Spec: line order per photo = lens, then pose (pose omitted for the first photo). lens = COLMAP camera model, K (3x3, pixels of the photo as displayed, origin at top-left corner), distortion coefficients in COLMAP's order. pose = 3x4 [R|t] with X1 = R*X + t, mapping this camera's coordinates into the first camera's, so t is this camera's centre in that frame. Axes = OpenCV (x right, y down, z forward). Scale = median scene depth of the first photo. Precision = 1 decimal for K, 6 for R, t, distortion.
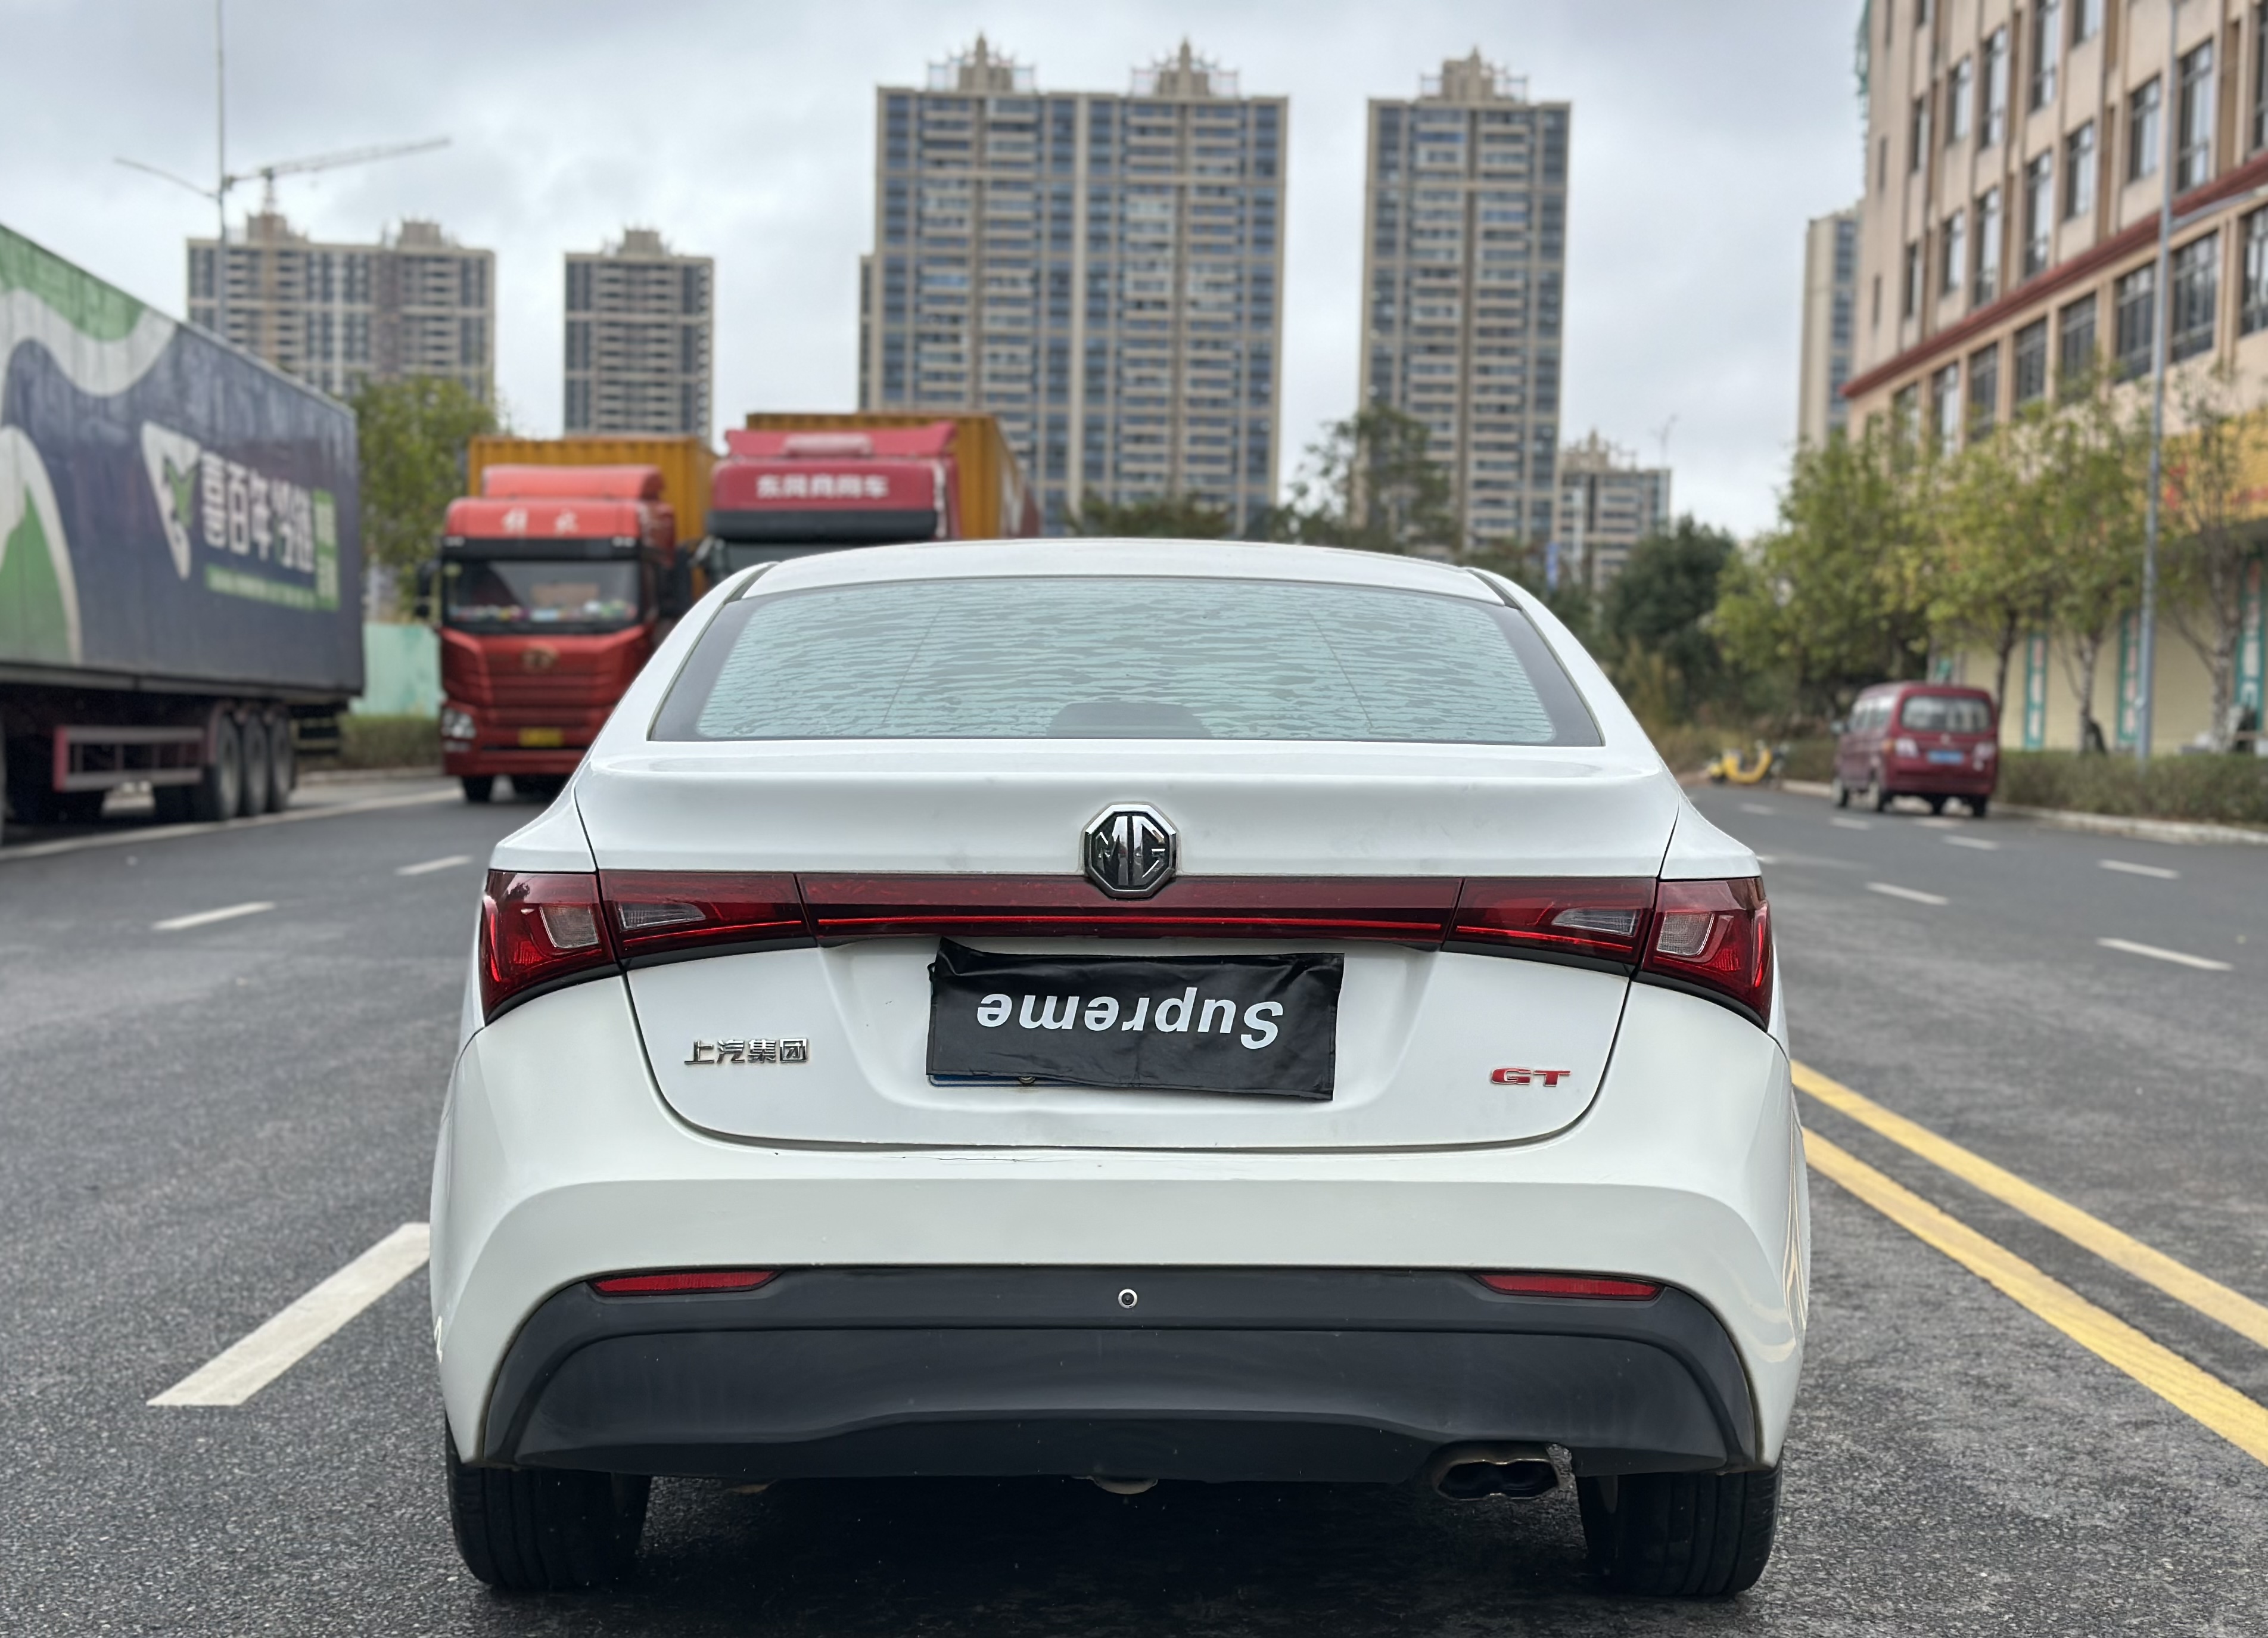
lens RADIAL K [[3291.6, 0, 1133.1], [0, 3291.6, 926.3], [0, 0, 1]] dist [0.136156, -0.122380]
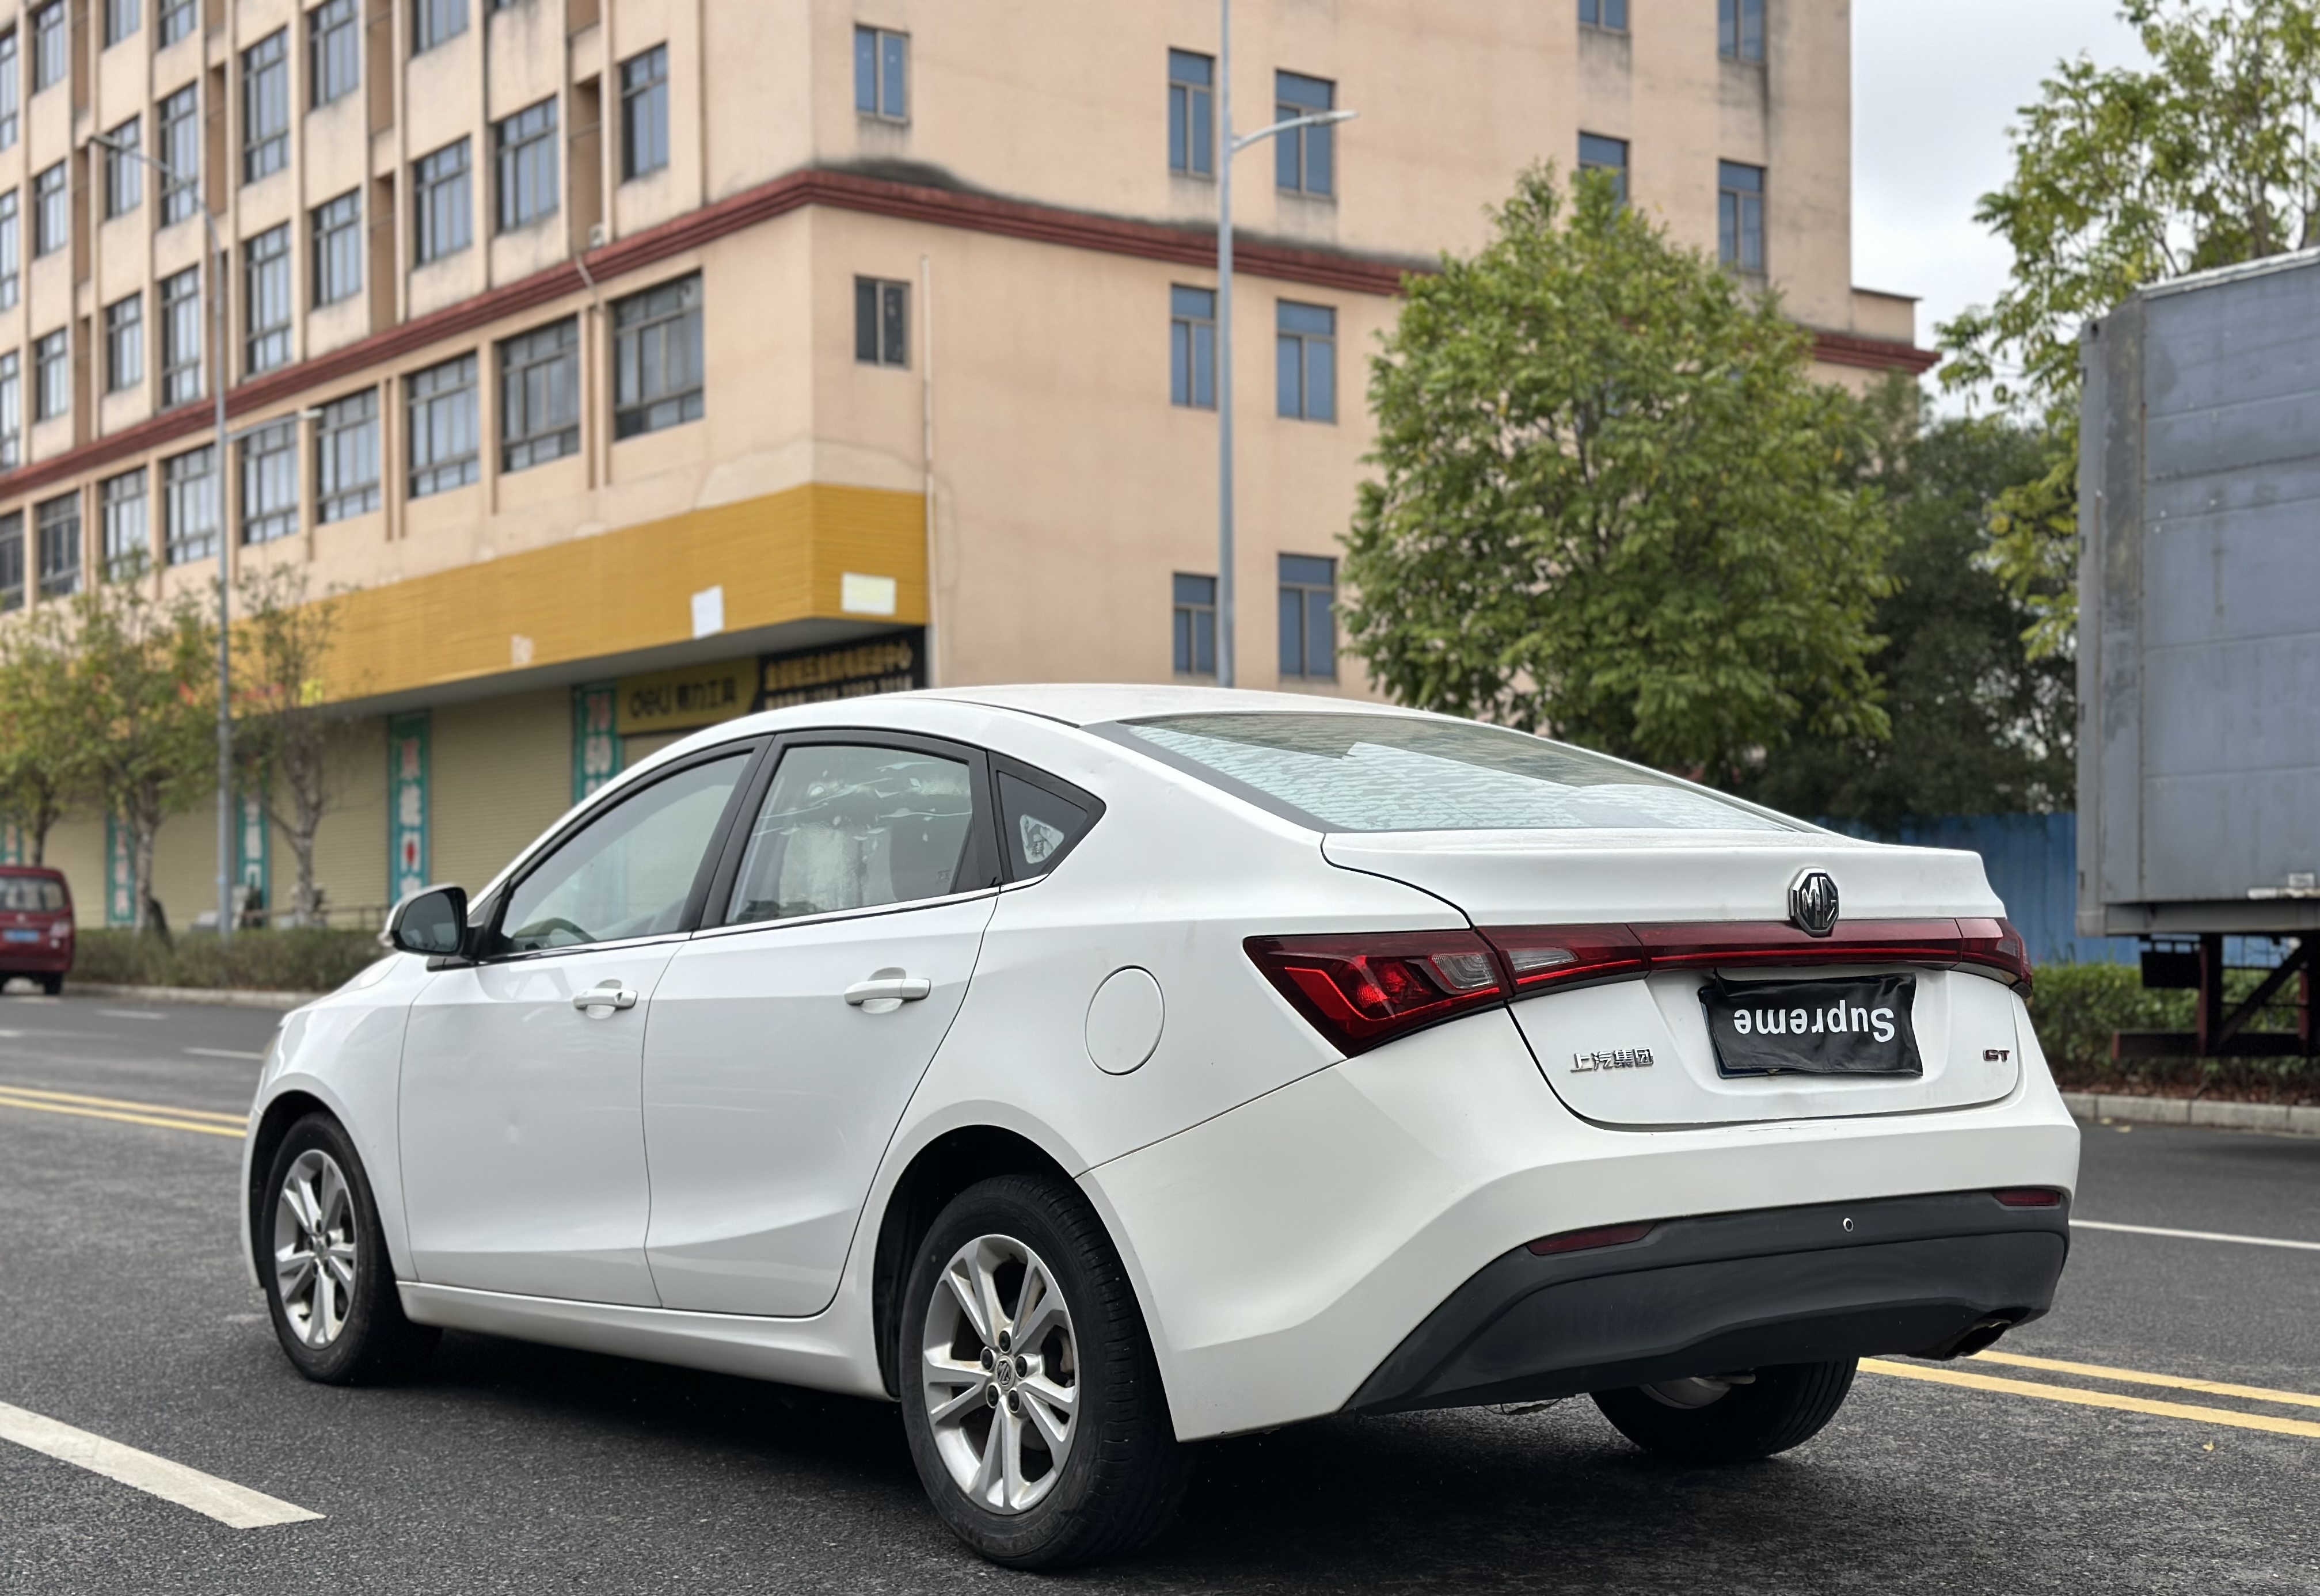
lens RADIAL K [[3161.5, 0, 1161.5], [0, 3161.5, 885.3], [0, 0, 1]] dist [0.157044, -0.086805]
pose [[0.801272, -0.012355, 0.598173, -1.004606], [0.052979, 0.997325, -0.050367, 0.022458], [-0.595950, 0.072048, 0.799783, 0.090442]]
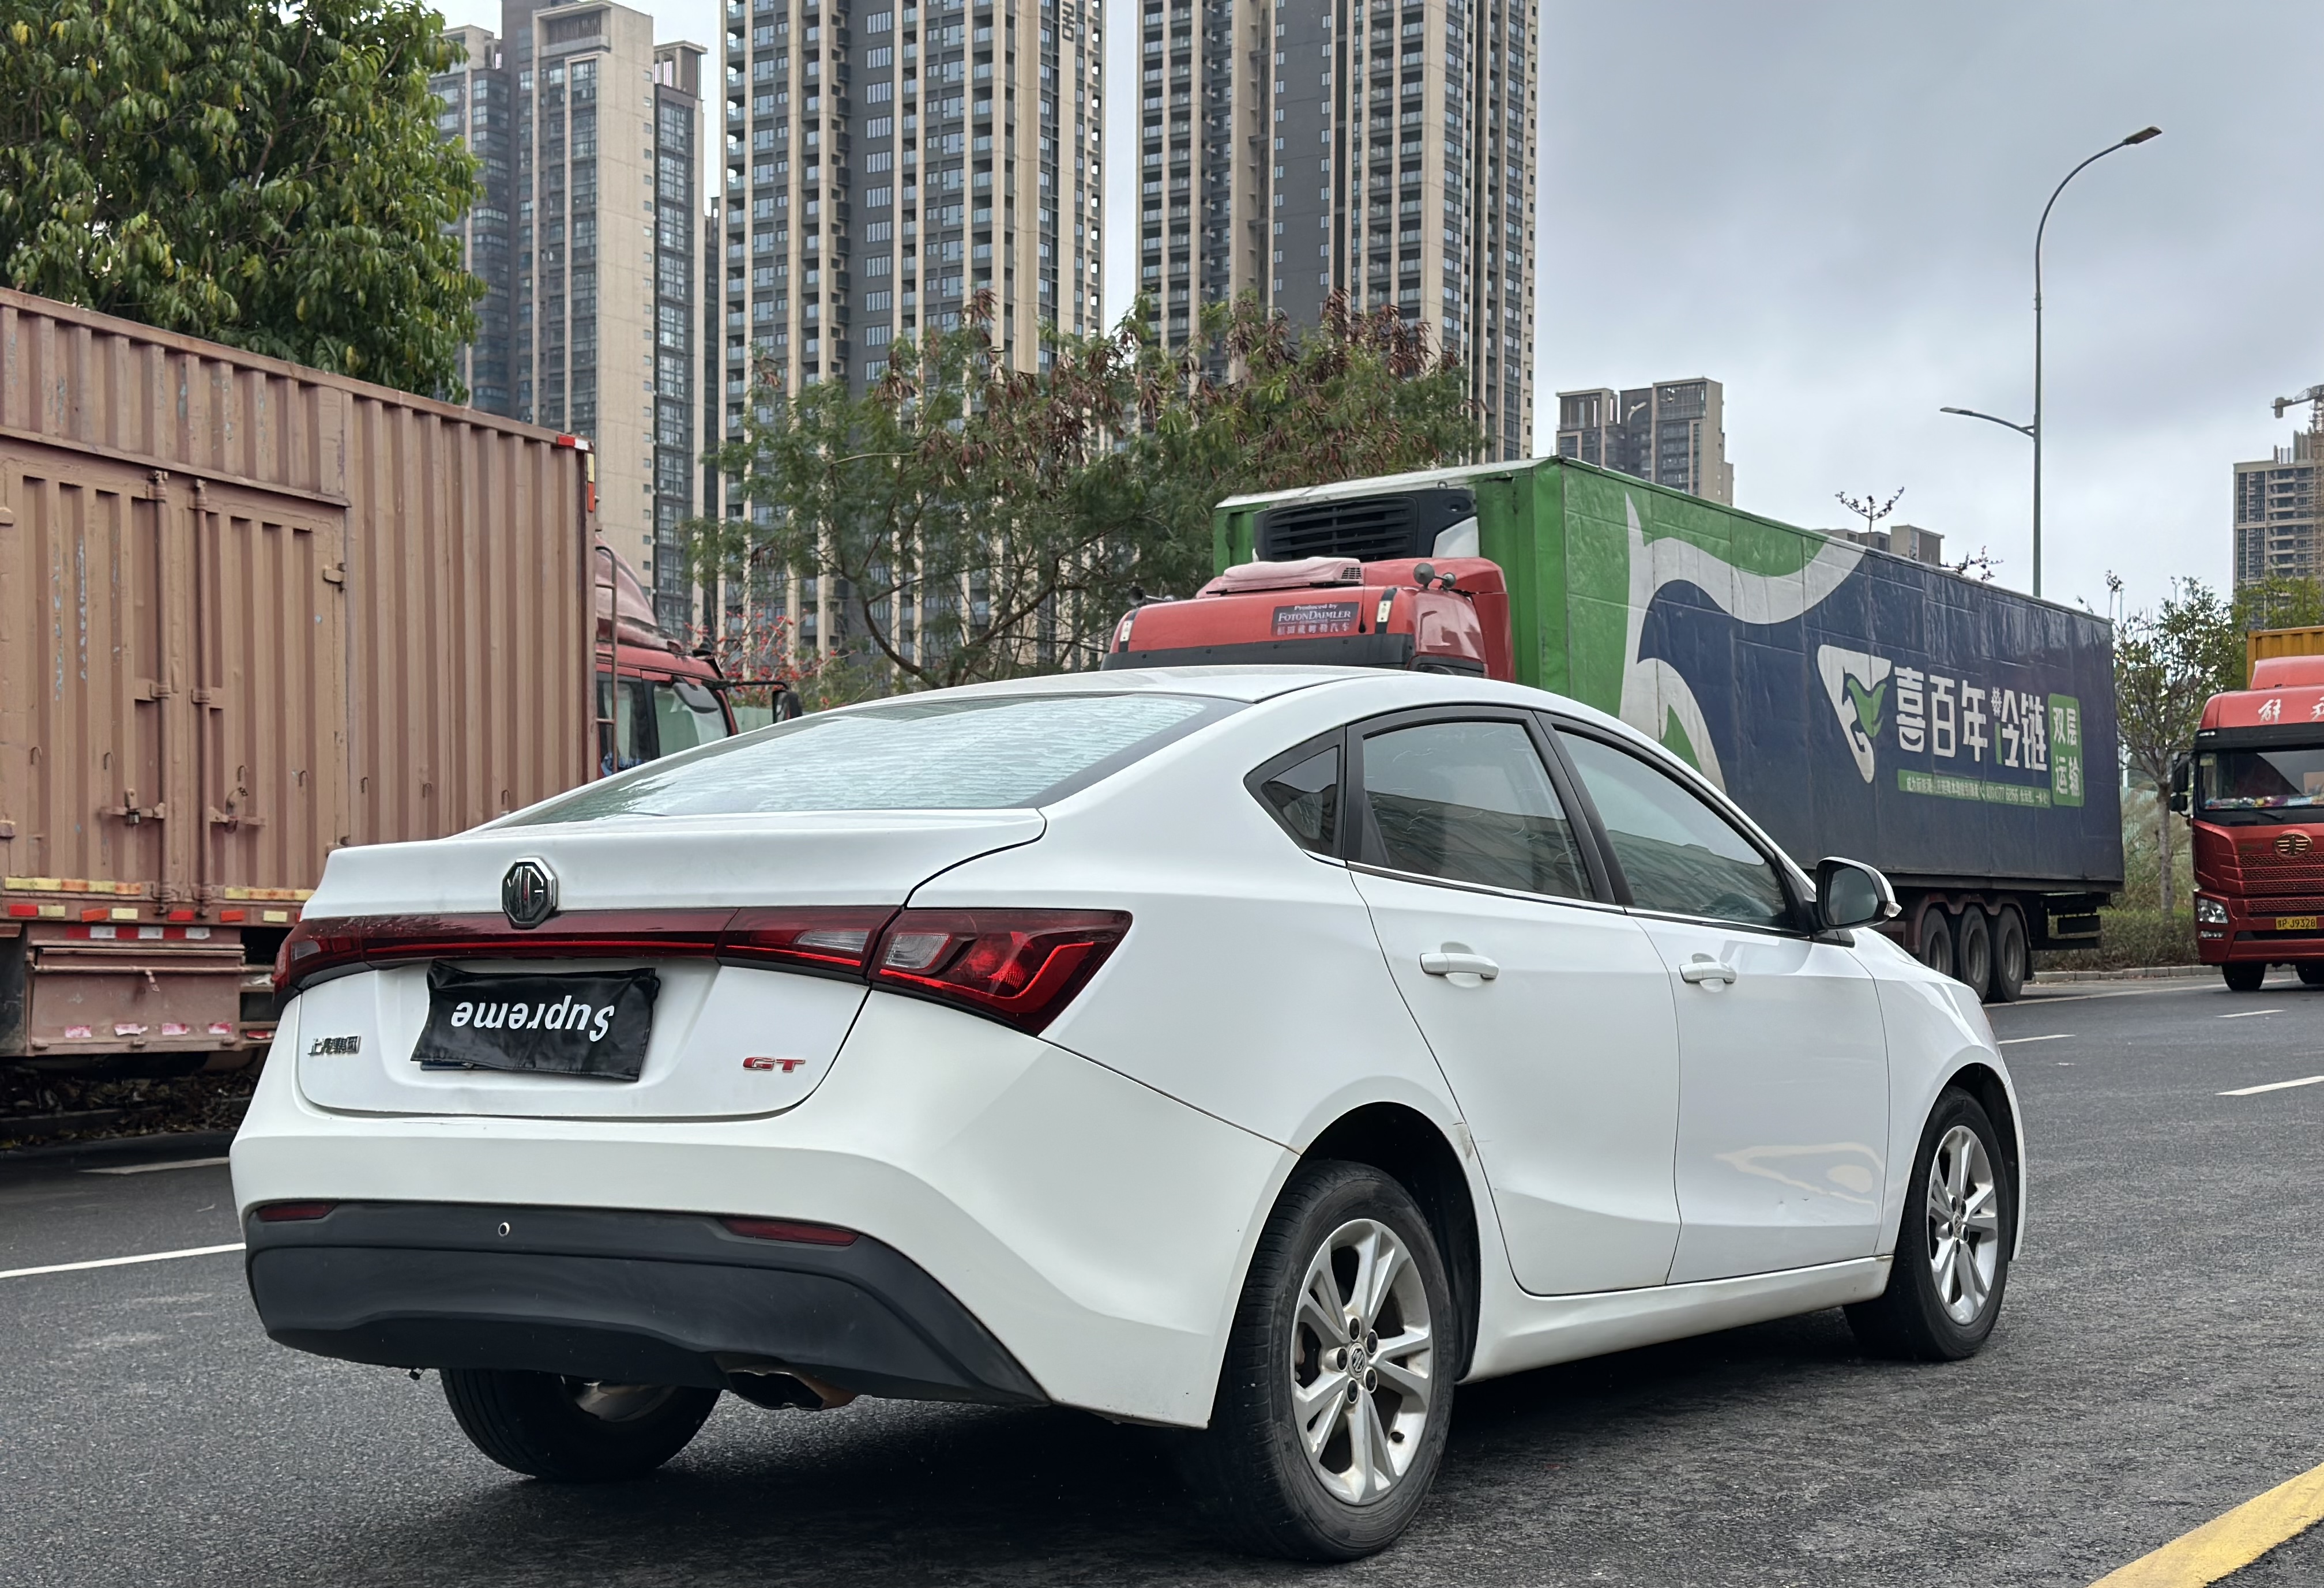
lens RADIAL K [[3152.8, 0, 1162.3], [0, 3152.8, 881.6], [0, 0, 1]] dist [0.172285, 0.000012]
pose [[0.827845, -0.030092, -0.560149, 0.914343], [-0.013139, 0.997246, -0.072991, 0.061829], [0.560803, 0.067785, 0.825170, 0.082664]]
